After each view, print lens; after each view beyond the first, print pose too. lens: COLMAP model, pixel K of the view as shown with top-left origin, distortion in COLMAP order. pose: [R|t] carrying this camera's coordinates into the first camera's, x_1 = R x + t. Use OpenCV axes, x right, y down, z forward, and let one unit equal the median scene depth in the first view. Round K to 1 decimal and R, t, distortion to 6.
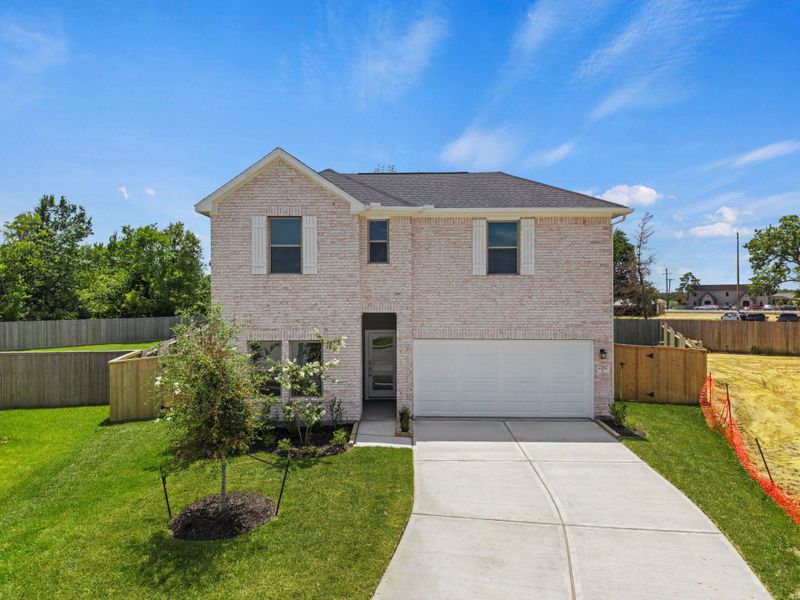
lens RADIAL K [[535.0, 0, 400.0], [0, 535.0, 300.0], [0, 0, 1]] dist [0.006421, -0.003071]
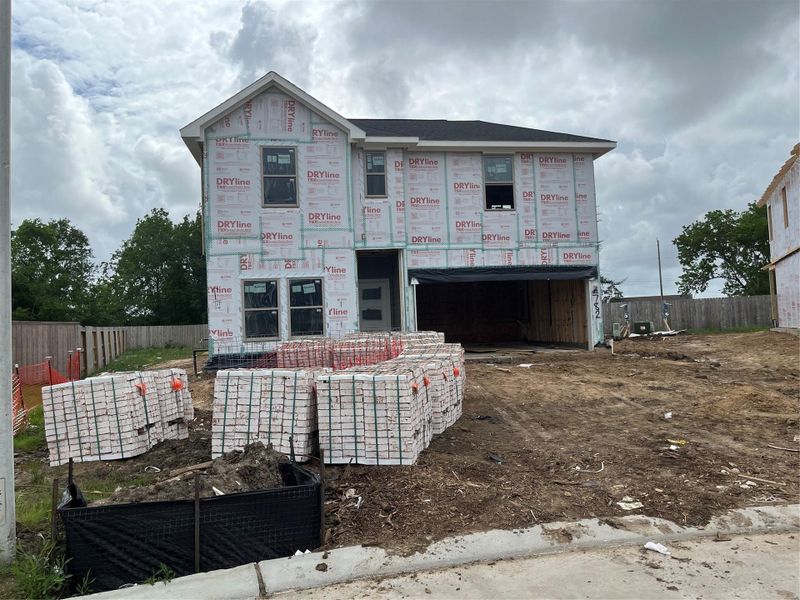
lens RADIAL K [[611.3, 0, 403.8], [0, 611.3, 291.1], [0, 0, 1]] dist [-0.002131, -0.002600]
pose [[0.985525, -0.017669, 0.168604, -0.181130], [0.026705, 0.998317, -0.051479, 0.157944], [-0.167411, 0.055237, 0.984339, -0.082000]]
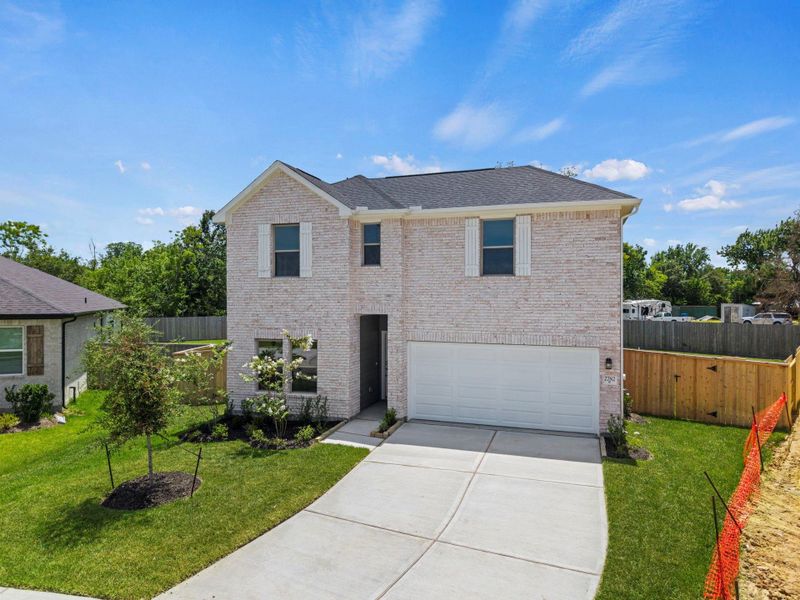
lens RADIAL K [[535.0, 0, 400.0], [0, 535.0, 300.0], [0, 0, 1]] dist [0.006421, -0.003071]
pose [[0.952392, 0.004089, -0.304848, 0.323851], [-0.003835, 0.999992, 0.001431, -0.005166], [0.304851, -0.000194, 0.952400, 0.045615]]
